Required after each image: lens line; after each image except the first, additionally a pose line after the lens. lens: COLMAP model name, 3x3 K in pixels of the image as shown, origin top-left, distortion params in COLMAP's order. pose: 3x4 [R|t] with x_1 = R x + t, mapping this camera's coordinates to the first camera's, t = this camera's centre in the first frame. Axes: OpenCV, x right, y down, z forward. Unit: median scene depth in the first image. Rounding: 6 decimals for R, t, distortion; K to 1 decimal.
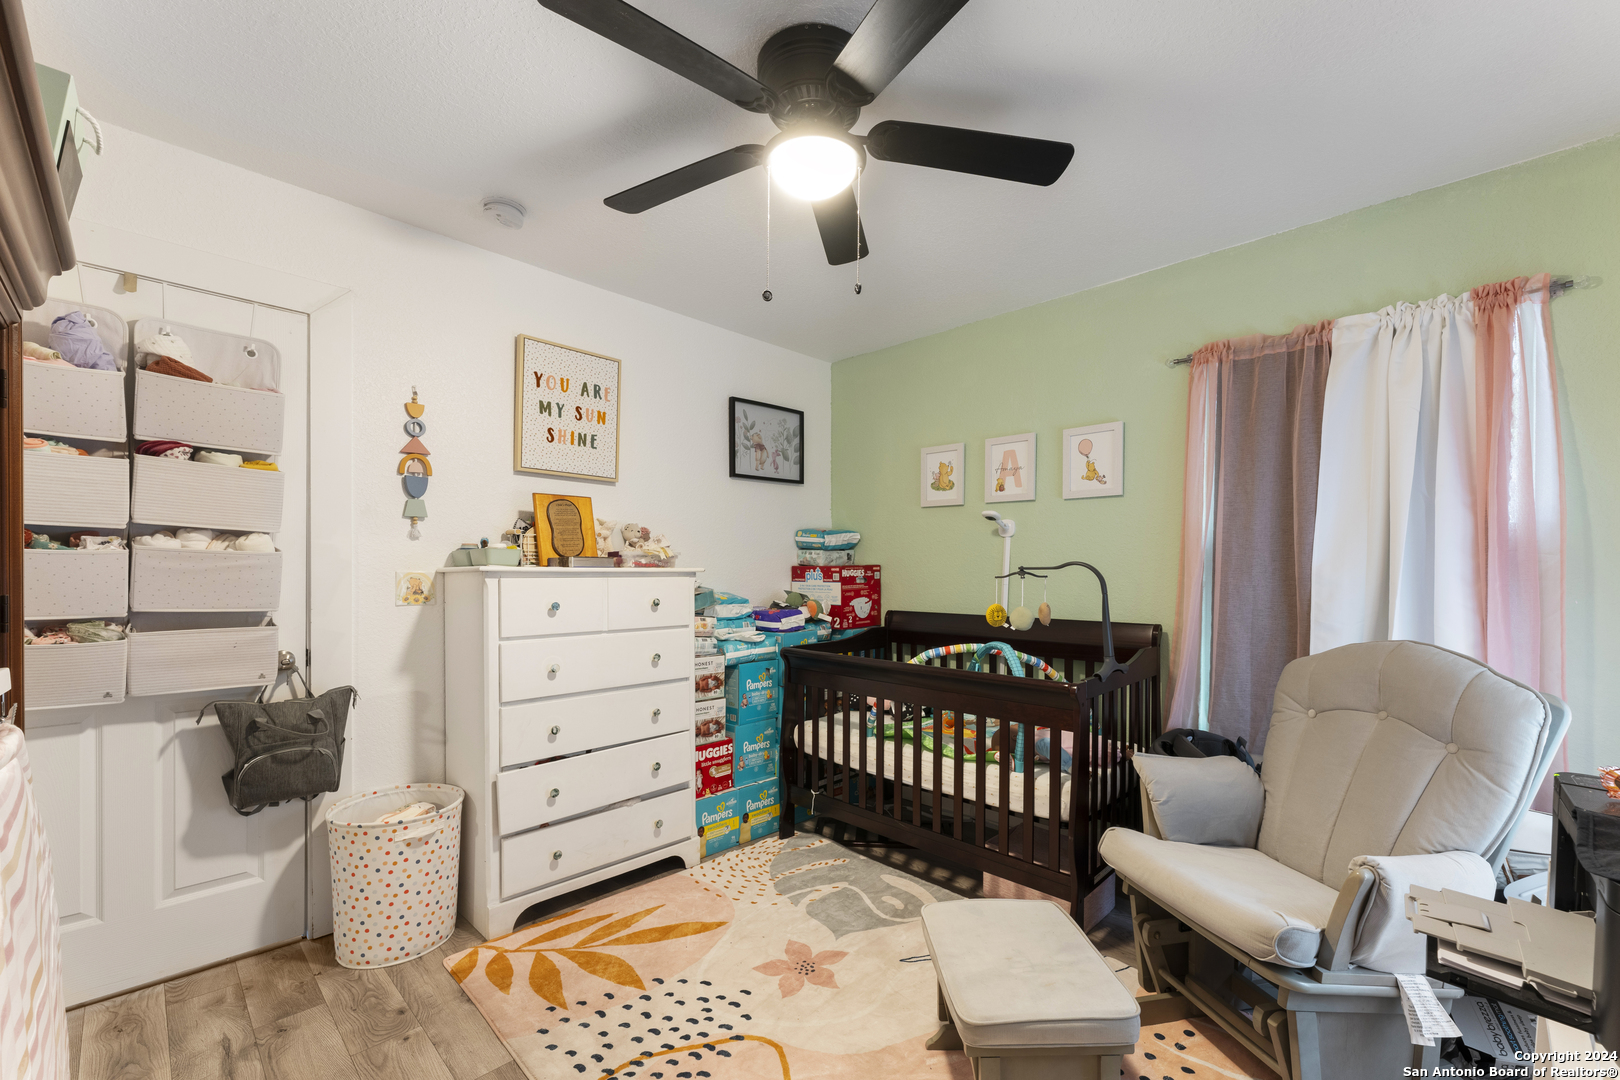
lens RADIAL K [[666.7, 0, 811.2], [0, 666.7, 578.8], [0, 0, 1]] dist [-0.000097, 0.000142]
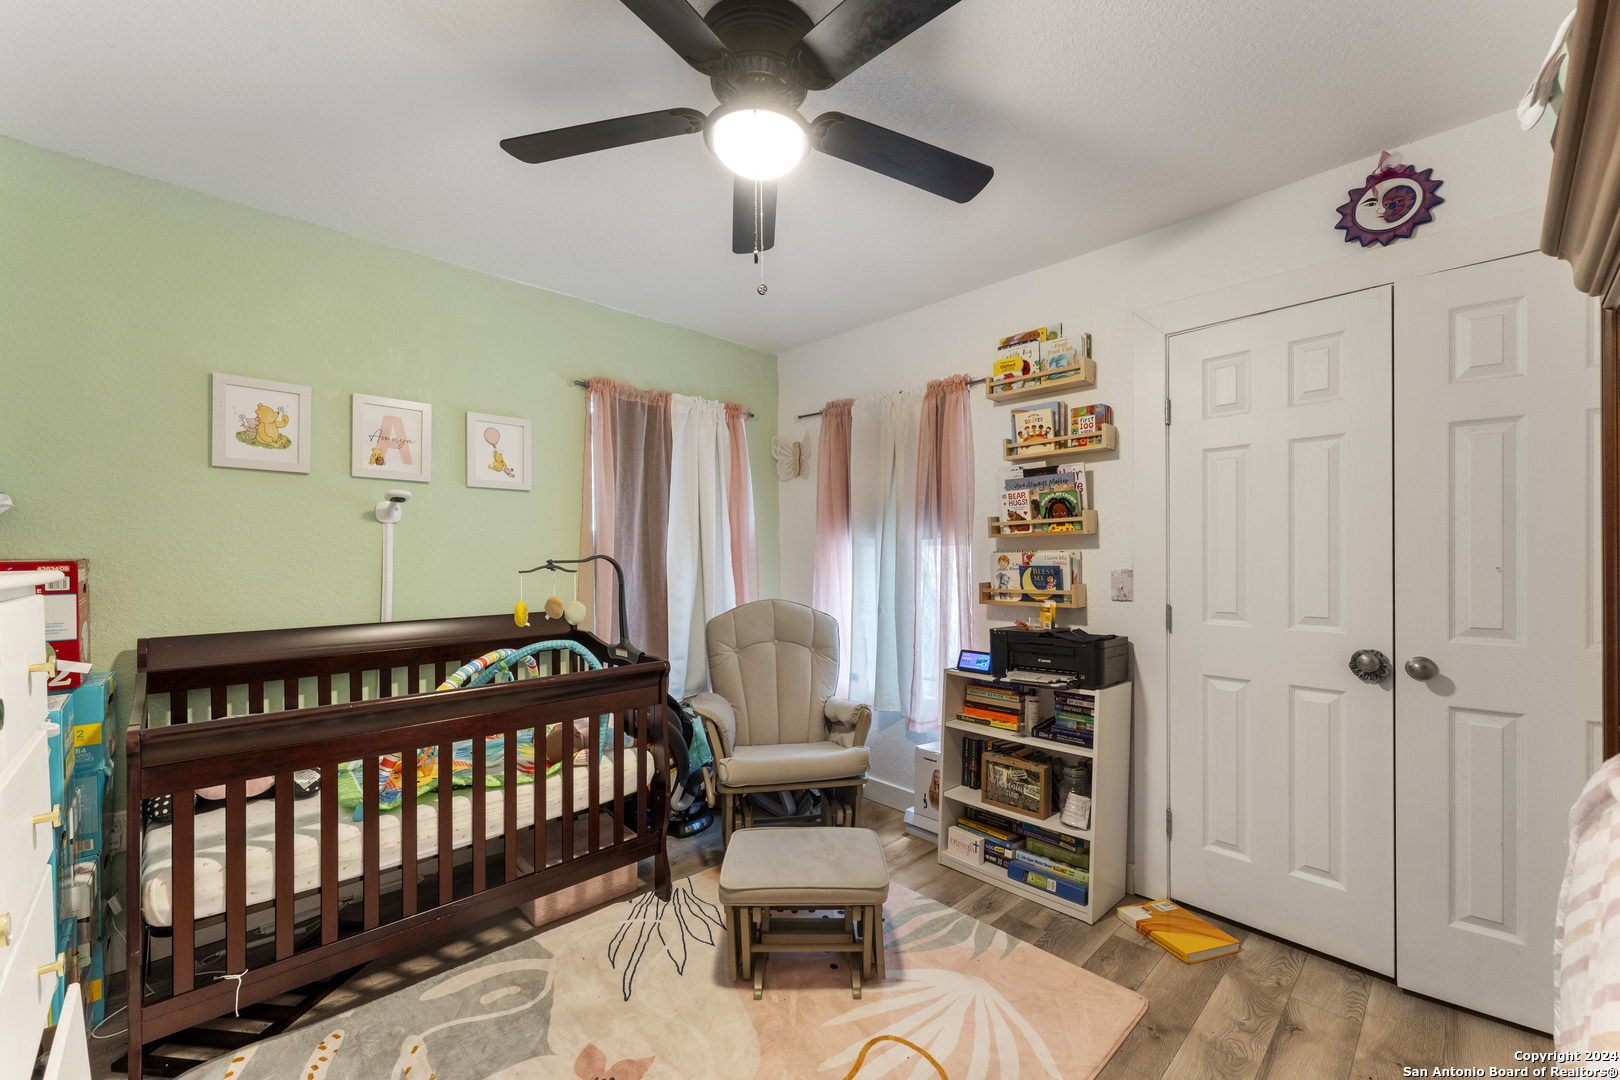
lens RADIAL K [[653.9, 0, 808.2], [0, 653.9, 559.8], [0, 0, 1]] dist [-0.000509, 0.000028]
pose [[0.018928, -0.008980, 0.999781, -0.570689], [0.019790, 0.999767, 0.008605, -0.017745], [-0.999625, 0.019623, 0.019102, 0.563699]]
